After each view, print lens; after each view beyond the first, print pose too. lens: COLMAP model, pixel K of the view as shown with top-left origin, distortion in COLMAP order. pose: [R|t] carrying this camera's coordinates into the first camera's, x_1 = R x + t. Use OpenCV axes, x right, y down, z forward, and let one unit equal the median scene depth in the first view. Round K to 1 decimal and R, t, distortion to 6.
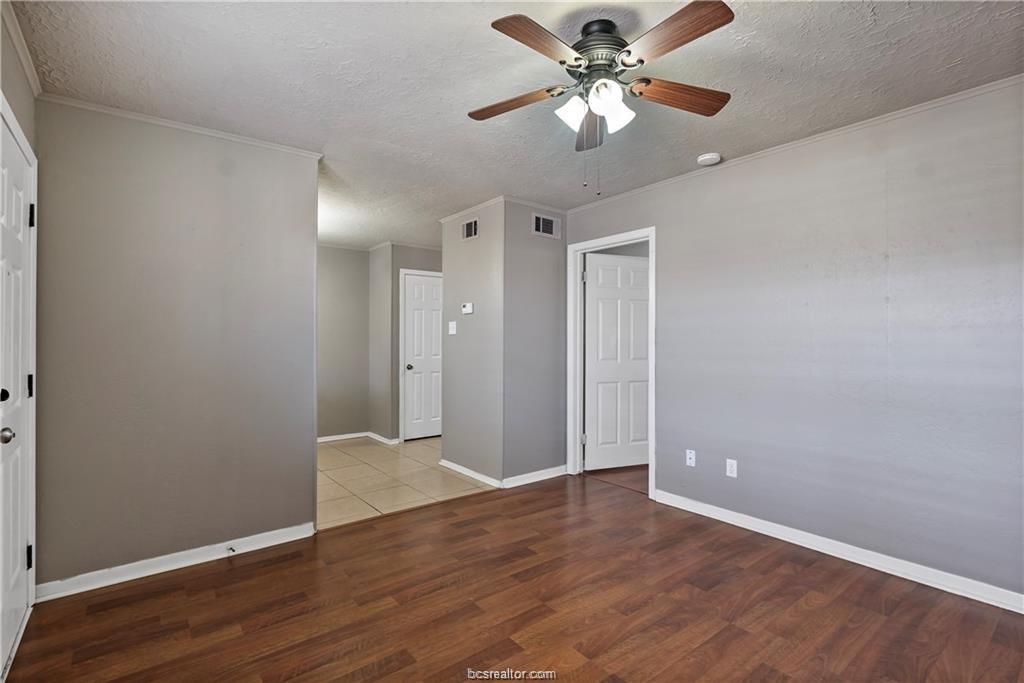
lens RADIAL K [[484.8, 0, 511.6], [0, 484.8, 334.7], [0, 0, 1]] dist [0.004175, 0.000131]
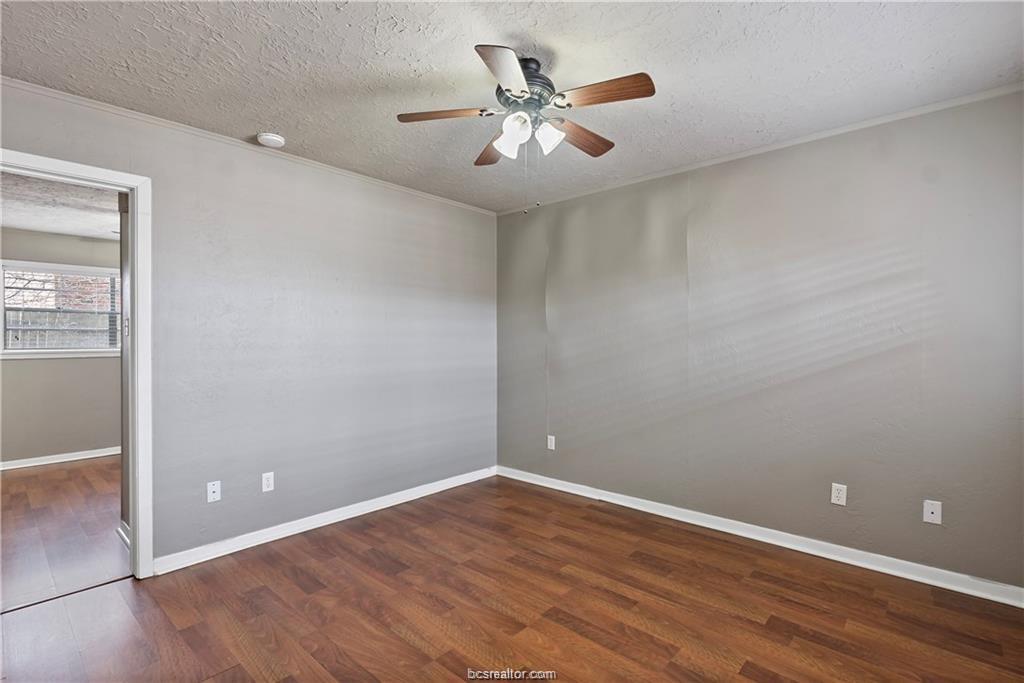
lens RADIAL K [[484.8, 0, 510.0], [0, 484.8, 347.8], [0, 0, 1]] dist [0.004175, 0.000131]
pose [[-0.174906, -0.014439, 0.984479, -0.701918], [-0.014826, 0.999818, 0.012029, 0.000031], [-0.984474, -0.012492, -0.175088, 0.922862]]
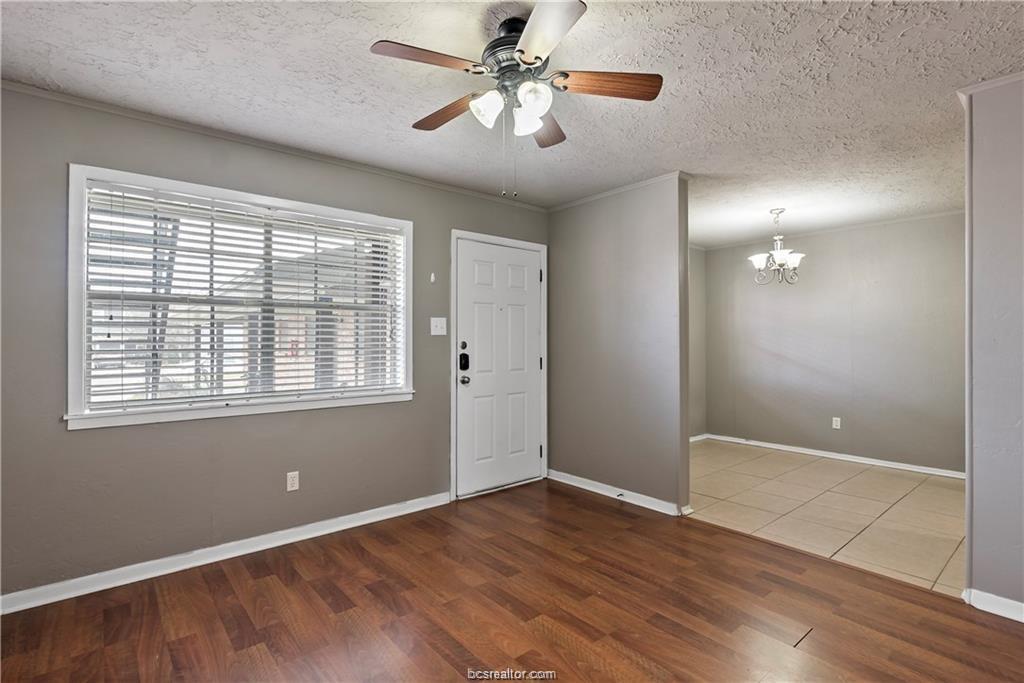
lens RADIAL K [[484.8, 0, 502.4], [0, 484.8, 340.3], [0, 0, 1]] dist [0.004175, 0.000131]
pose [[0.024871, 0.001948, -0.999689, 0.879527], [0.014304, 0.999895, 0.002304, -0.006590], [0.999588, -0.014356, 0.024841, 0.708383]]
